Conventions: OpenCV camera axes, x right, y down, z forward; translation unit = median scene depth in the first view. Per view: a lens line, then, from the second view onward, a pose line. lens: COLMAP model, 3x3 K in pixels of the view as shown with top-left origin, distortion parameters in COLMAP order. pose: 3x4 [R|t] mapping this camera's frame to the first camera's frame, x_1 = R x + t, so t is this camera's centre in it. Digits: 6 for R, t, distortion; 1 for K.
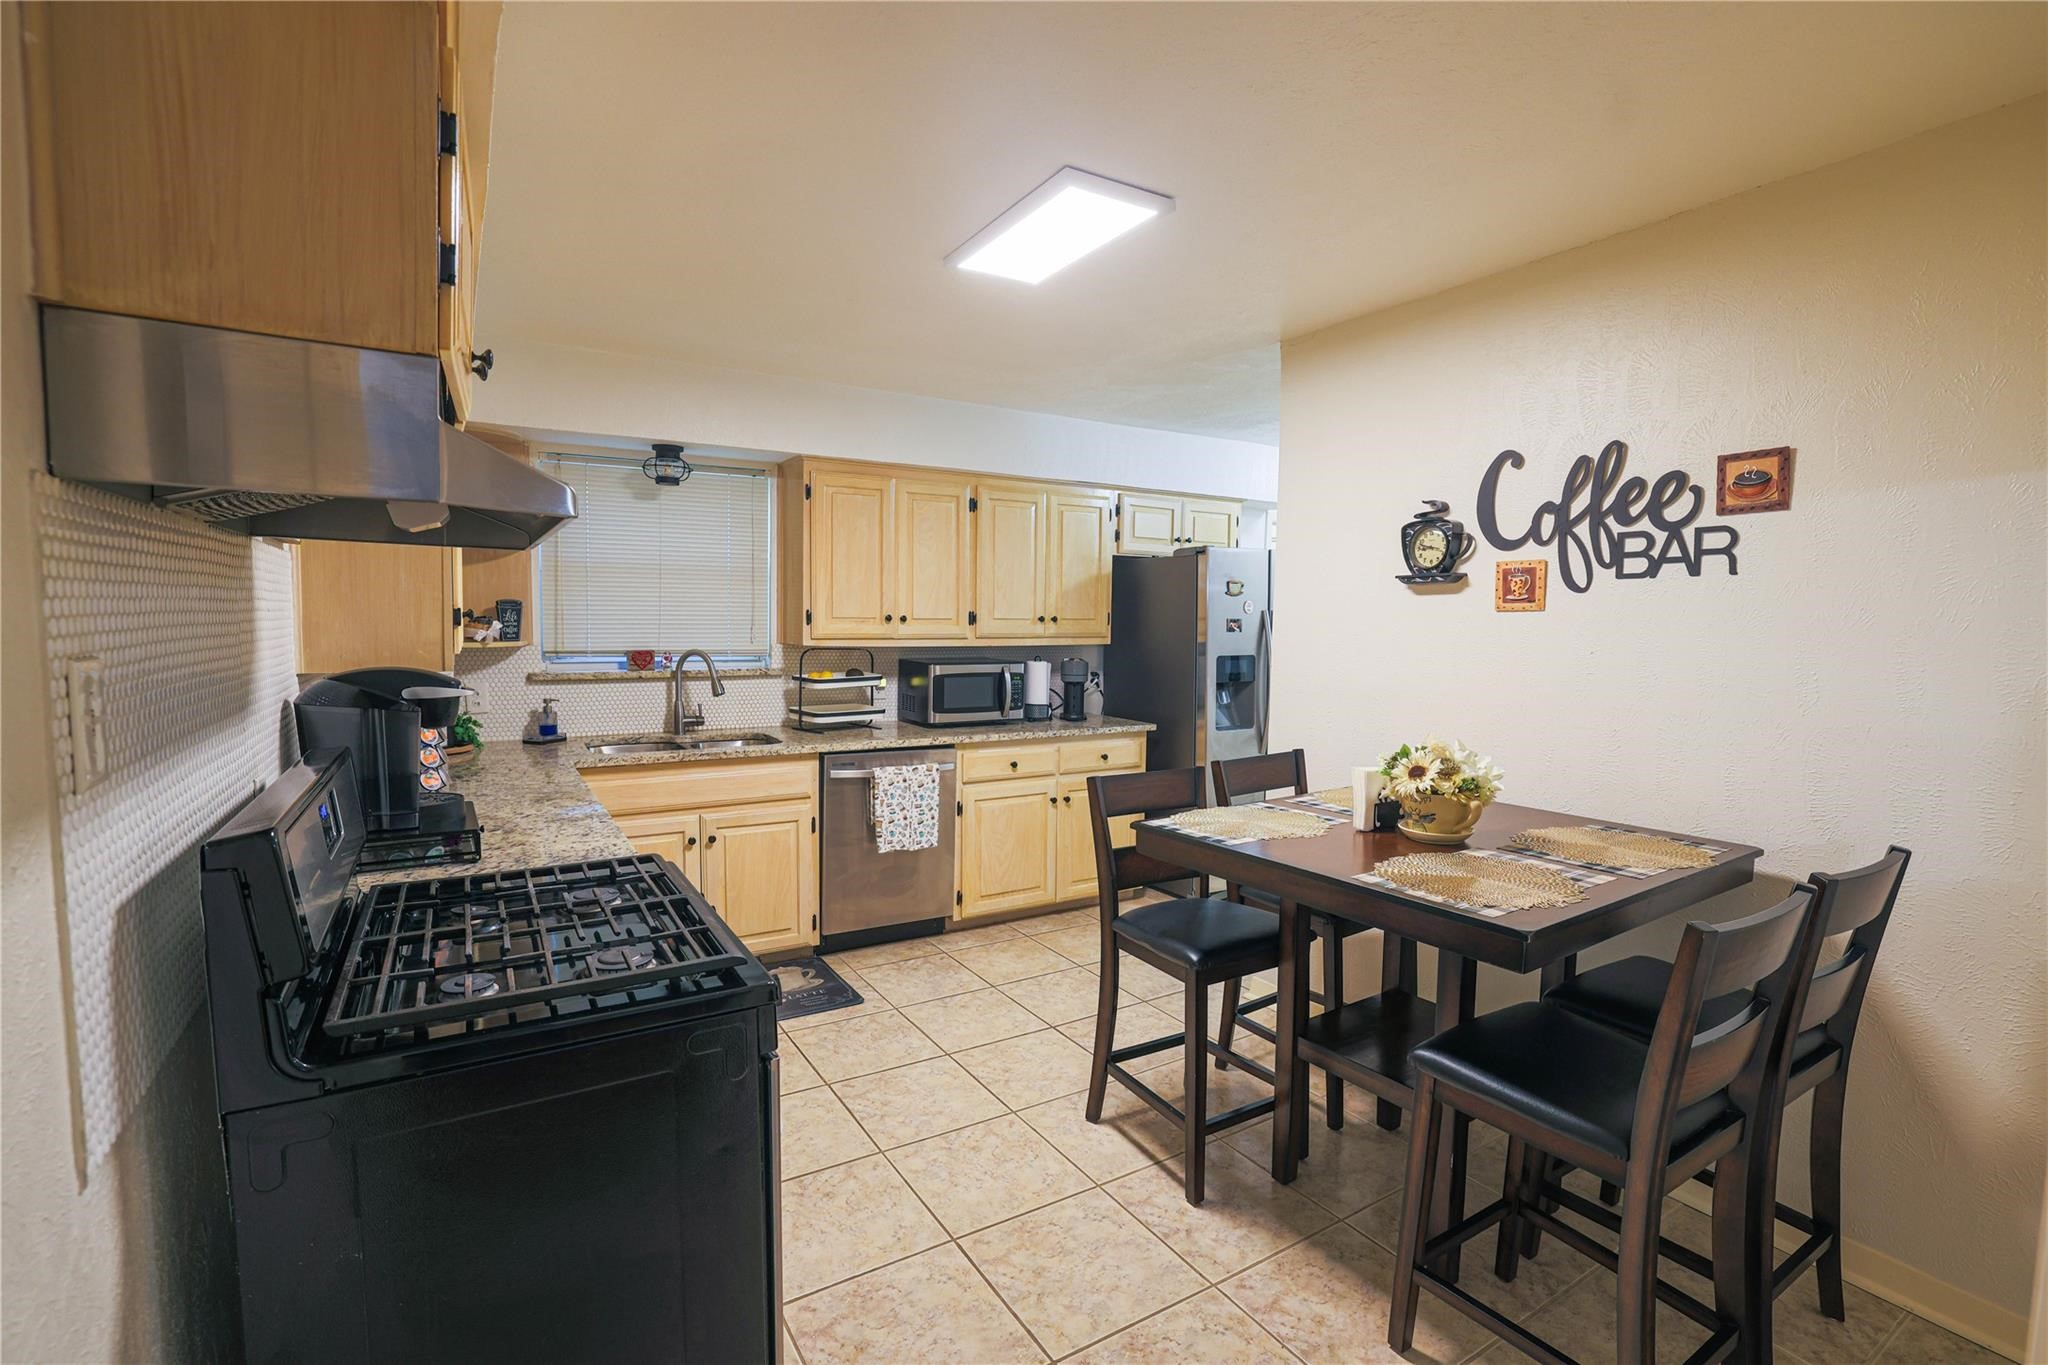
lens RADIAL K [[932.1, 0, 1016.1], [0, 932.1, 695.1], [0, 0, 1]] dist [-0.062783, 0.026472]
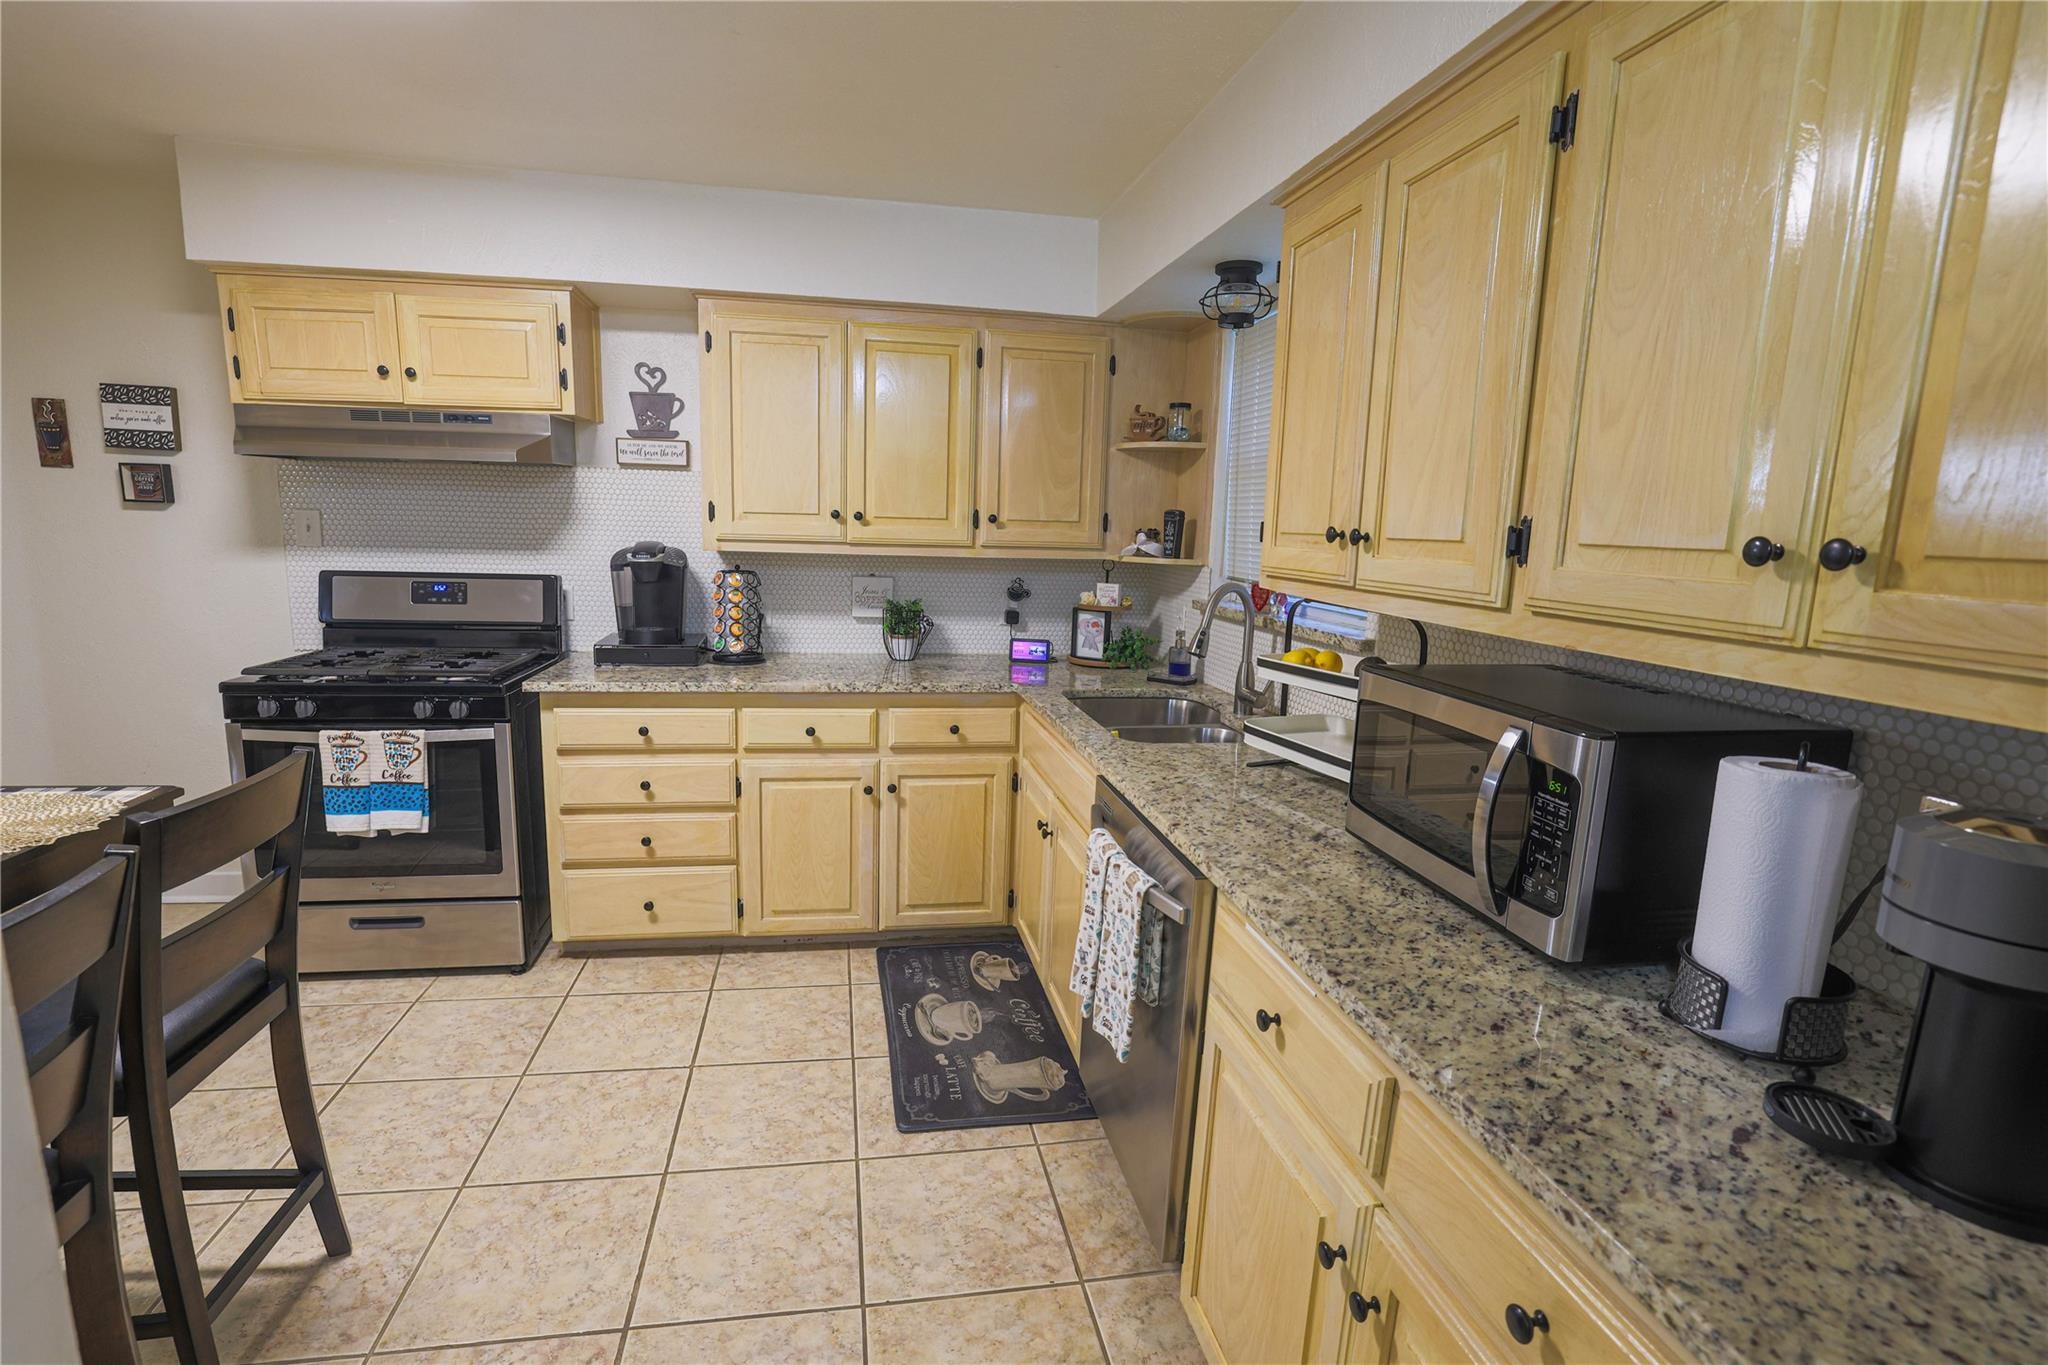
lens RADIAL K [[932.1, 0, 1016.1], [0, 932.1, 695.1], [0, 0, 1]] dist [-0.062783, 0.026472]
pose [[-0.358013, 0.139120, -0.923294, 0.274485], [-0.113829, 0.974959, 0.191042, -0.073455], [0.926752, 0.173494, -0.333213, 0.960366]]
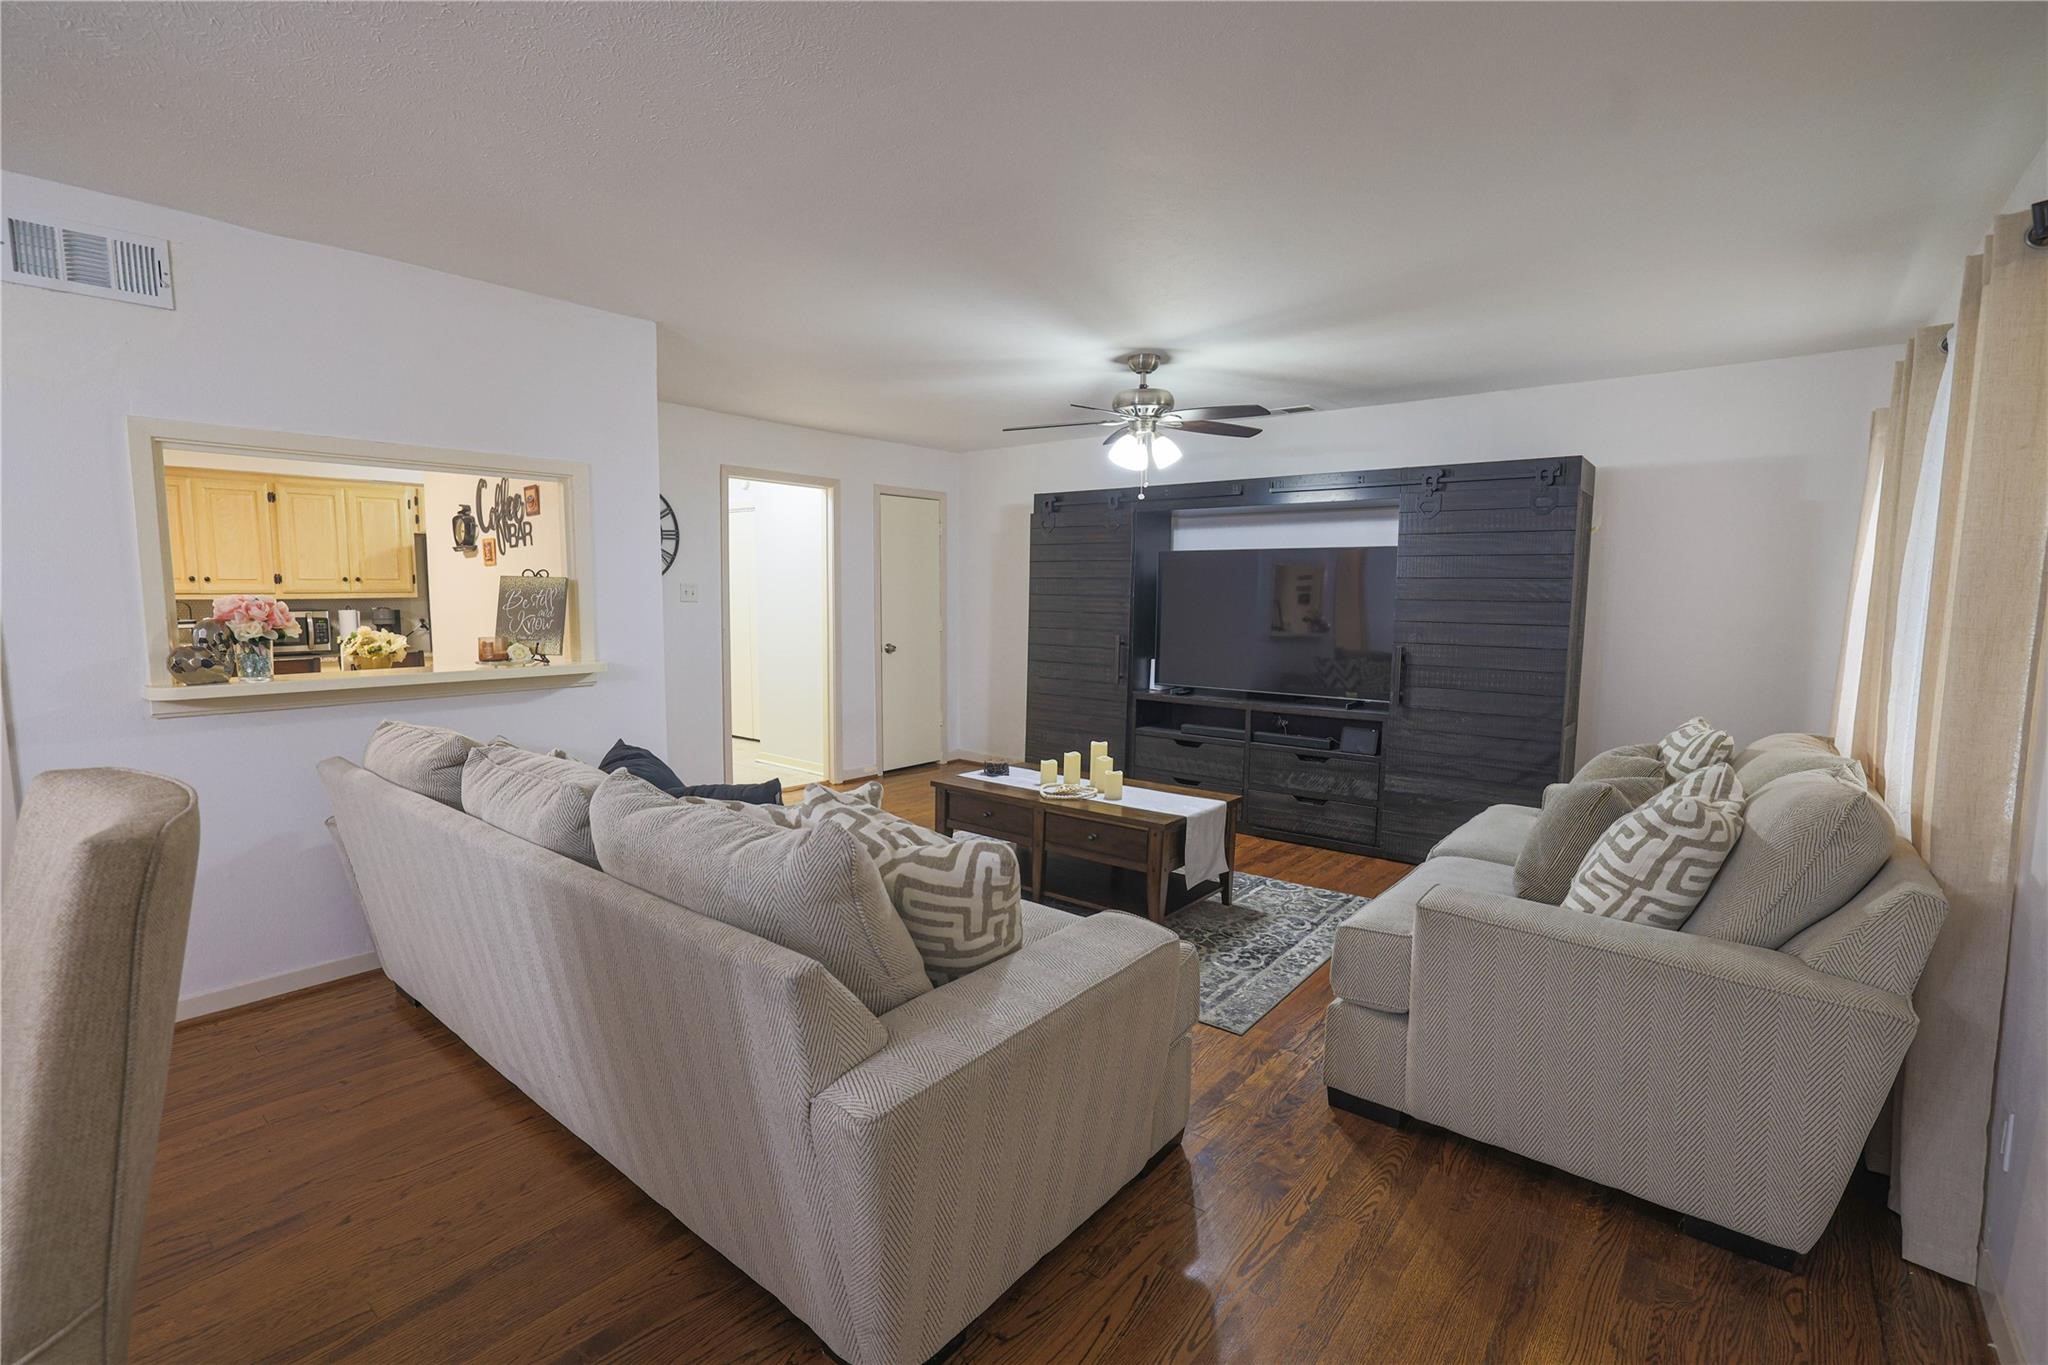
lens RADIAL K [[932.1, 0, 1016.1], [0, 932.1, 695.1], [0, 0, 1]] dist [-0.062783, 0.026472]
pose [[0.940805, -0.048265, 0.335495, 0.529657], [0.038288, 0.998607, 0.036294, 0.083983], [-0.336780, -0.021300, 0.941343, -0.646627]]
